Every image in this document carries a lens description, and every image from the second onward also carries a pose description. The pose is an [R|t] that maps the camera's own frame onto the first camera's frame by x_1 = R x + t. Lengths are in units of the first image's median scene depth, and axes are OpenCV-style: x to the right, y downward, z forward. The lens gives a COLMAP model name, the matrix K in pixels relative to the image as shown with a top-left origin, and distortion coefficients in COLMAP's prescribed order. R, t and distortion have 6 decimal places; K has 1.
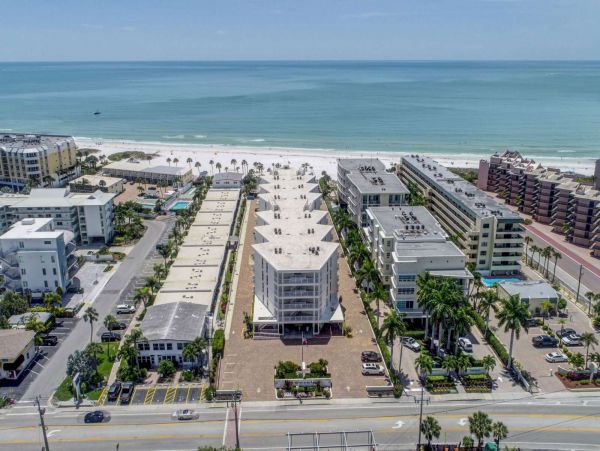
lens RADIAL K [[527.5, 0, 300.0], [0, 527.5, 225.5], [0, 0, 1]] dist [0.014107, 0.003519]
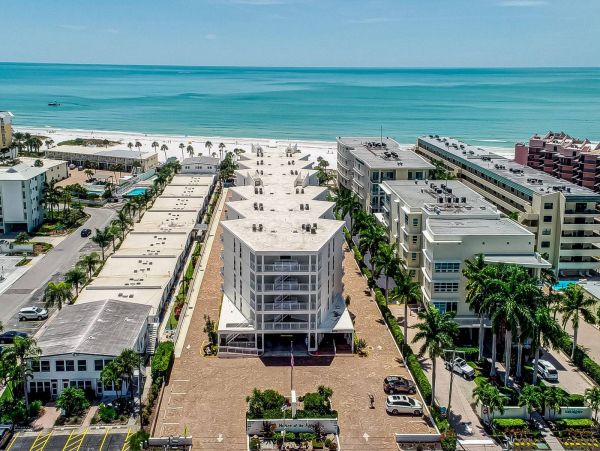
lens RADIAL K [[490.4, 0, 284.1], [0, 490.4, 225.2], [0, 0, 1]] dist [0.061206, 0.000568]
pose [[0.999863, 0.004371, -0.015955, 0.003827], [-0.006119, 0.993777, -0.111224, 0.116324], [0.015369, 0.111307, 0.993667, 0.359102]]
